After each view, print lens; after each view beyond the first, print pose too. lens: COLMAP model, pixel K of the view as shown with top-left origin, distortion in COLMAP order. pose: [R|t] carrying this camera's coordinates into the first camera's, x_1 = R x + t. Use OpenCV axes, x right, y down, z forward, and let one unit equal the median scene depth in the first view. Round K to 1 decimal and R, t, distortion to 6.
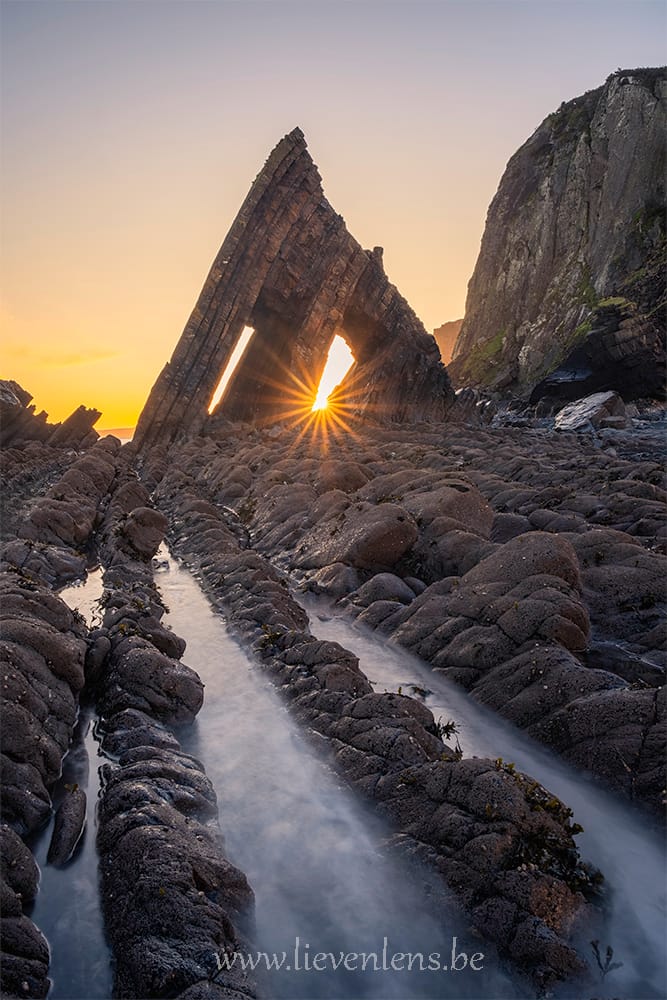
lens RADIAL K [[695.8, 0, 341.9], [0, 695.8, 506.0], [0, 0, 1]] dist [-0.019943, -0.002405]
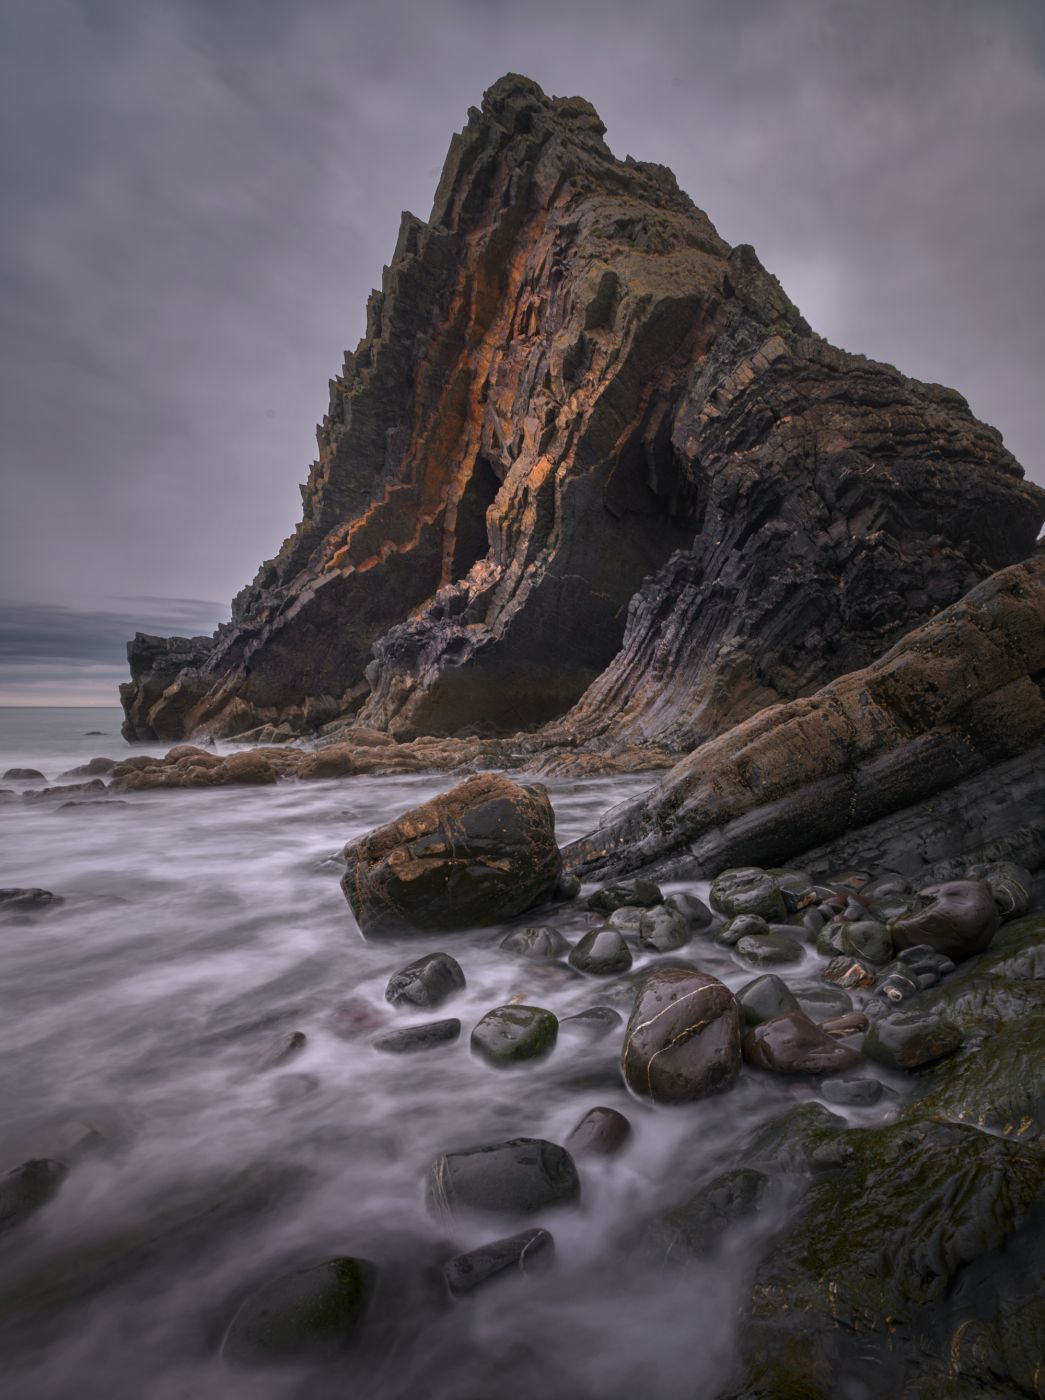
lens RADIAL K [[762.8, 0, 527.2], [0, 762.8, 799.1], [0, 0, 1]] dist [-0.016750, 0.000000]
pose [[0.422066, 0.117301, -0.898944, 0.420364], [-0.102186, 0.991430, 0.081391, -0.114209], [0.900787, 0.057507, 0.430436, 0.791136]]
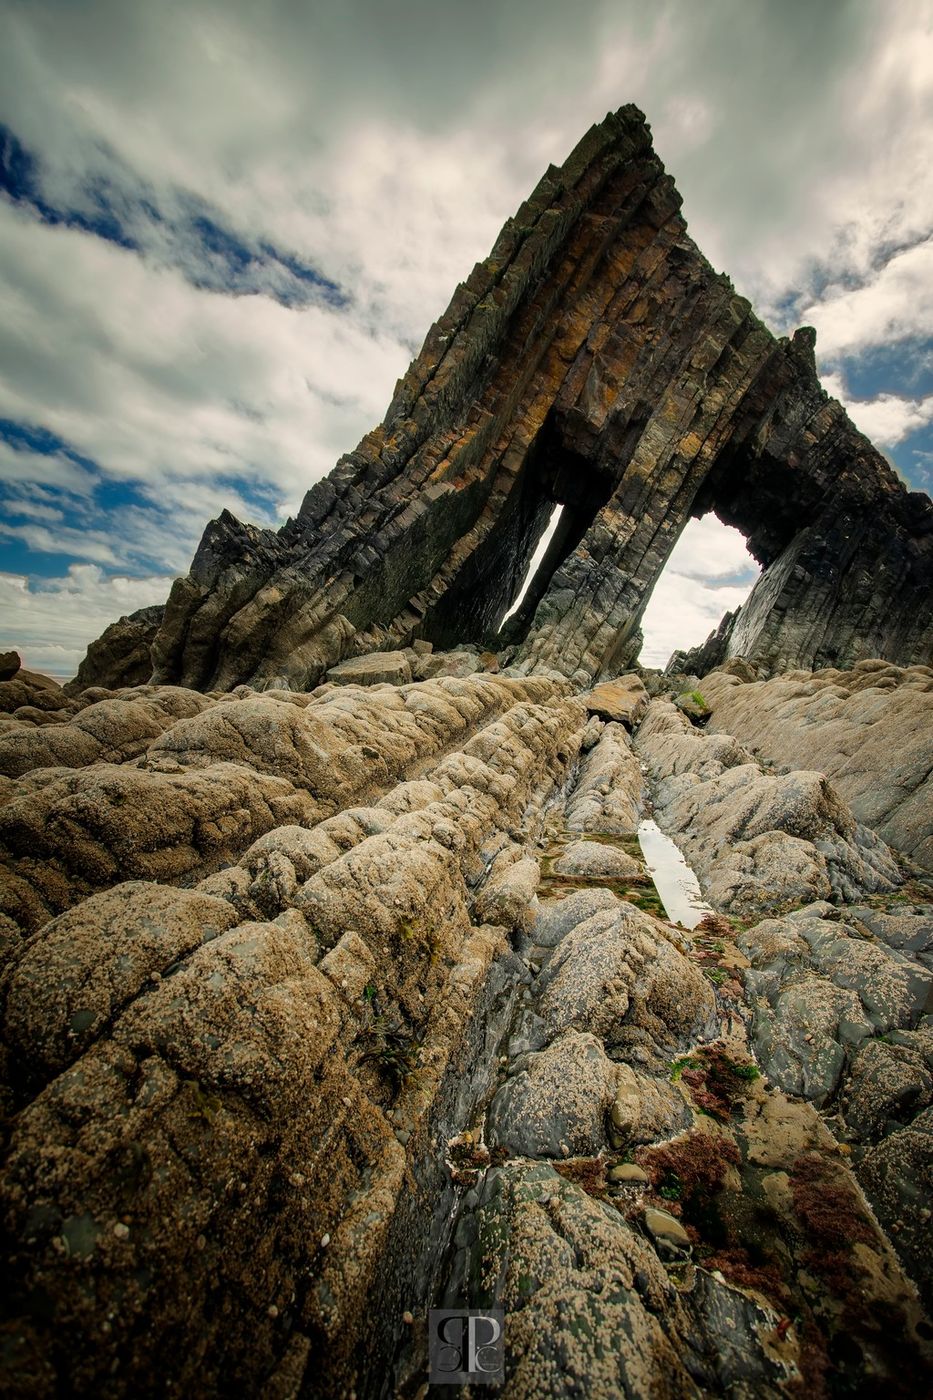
lens RADIAL K [[695.0, 0, 472.5], [0, 695.0, 696.1], [0, 0, 1]] dist [-0.055632, 0.012696]
pose [[0.896003, 0.055321, -0.440589, 0.071202], [-0.101188, 0.991541, -0.081281, -0.051479], [0.432366, 0.117410, 0.894022, 0.524682]]
